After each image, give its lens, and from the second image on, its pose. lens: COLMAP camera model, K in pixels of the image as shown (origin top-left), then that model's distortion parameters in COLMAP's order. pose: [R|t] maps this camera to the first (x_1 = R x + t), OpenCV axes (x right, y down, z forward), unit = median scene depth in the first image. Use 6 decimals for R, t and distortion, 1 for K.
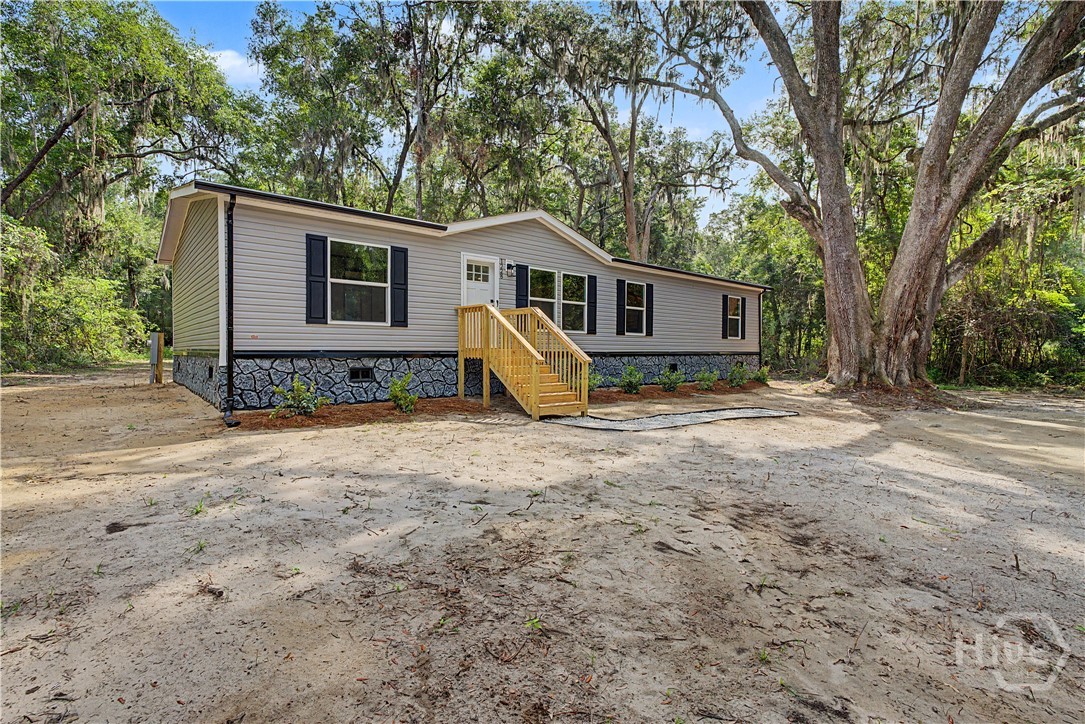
lens RADIAL K [[519.3, 0, 542.0], [0, 519.3, 362.8], [0, 0, 1]] dist [-0.015464, -0.000301]
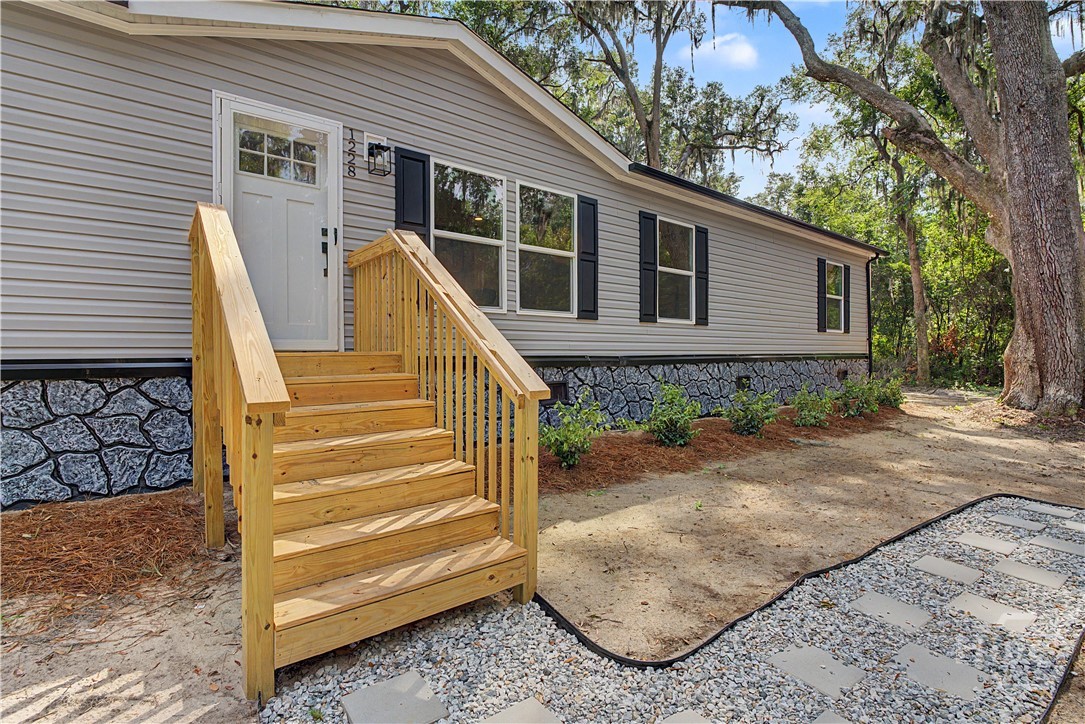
lens RADIAL K [[519.3, 0, 542.0], [0, 519.3, 358.2], [0, 0, 1]] dist [-0.015464, -0.000301]
pose [[0.999043, -0.006768, -0.043211, 0.064855], [0.006158, 0.999880, -0.014236, -0.011381], [0.043302, 0.013956, 0.998965, 0.455028]]
